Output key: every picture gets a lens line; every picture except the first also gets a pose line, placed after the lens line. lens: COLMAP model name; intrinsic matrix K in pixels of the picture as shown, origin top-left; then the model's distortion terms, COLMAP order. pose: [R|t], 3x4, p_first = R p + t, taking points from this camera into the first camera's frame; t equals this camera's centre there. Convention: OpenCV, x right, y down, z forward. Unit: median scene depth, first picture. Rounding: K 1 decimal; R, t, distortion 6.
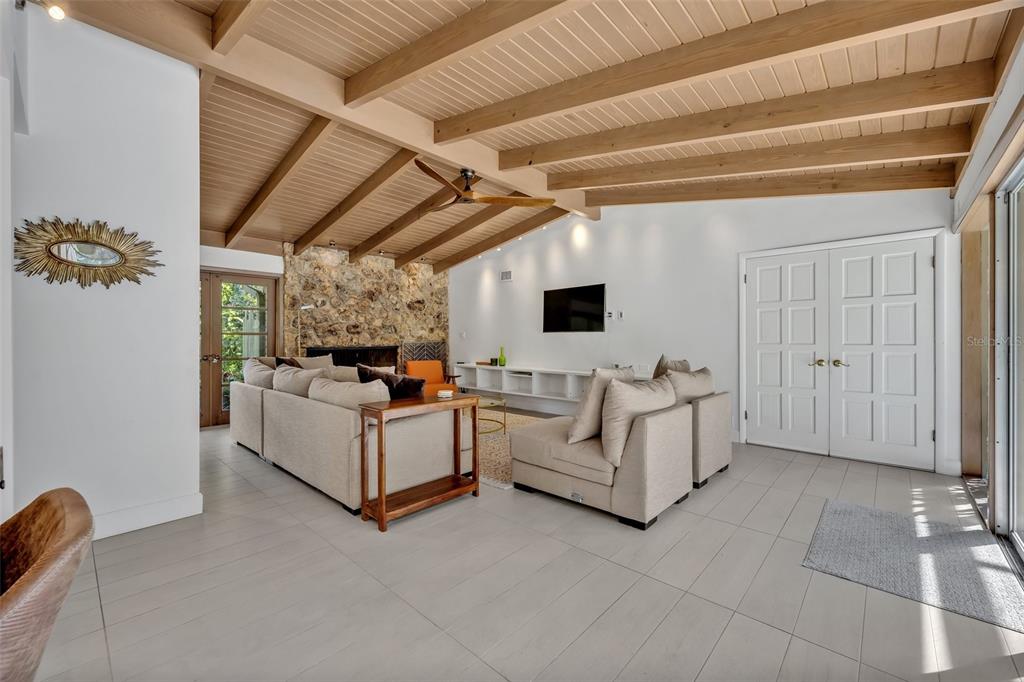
lens RADIAL K [[411.4, 0, 512.0], [0, 411.4, 341.0], [0, 0, 1]] dist [-0.001939, -0.000068]
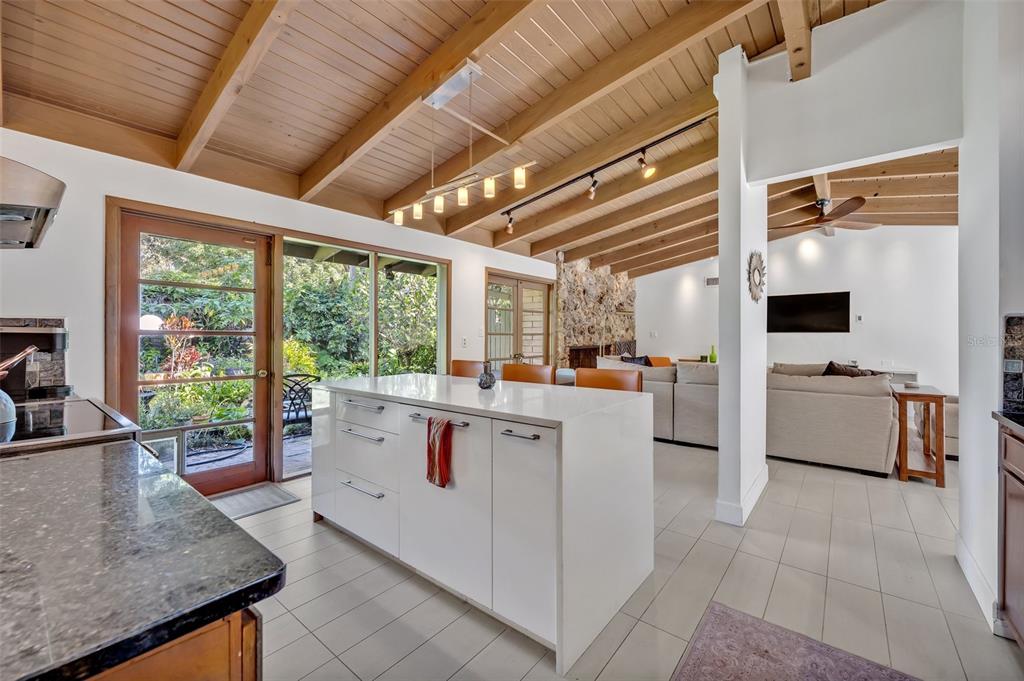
lens RADIAL K [[411.4, 0, 512.0], [0, 411.4, 340.5], [0, 0, 1]] dist [-0.001939, -0.000068]
pose [[0.998123, -0.000140, 0.061239, -0.711246], [-0.000110, 0.999992, 0.004088, -0.004426], [-0.061239, -0.004087, 0.998115, -0.095013]]
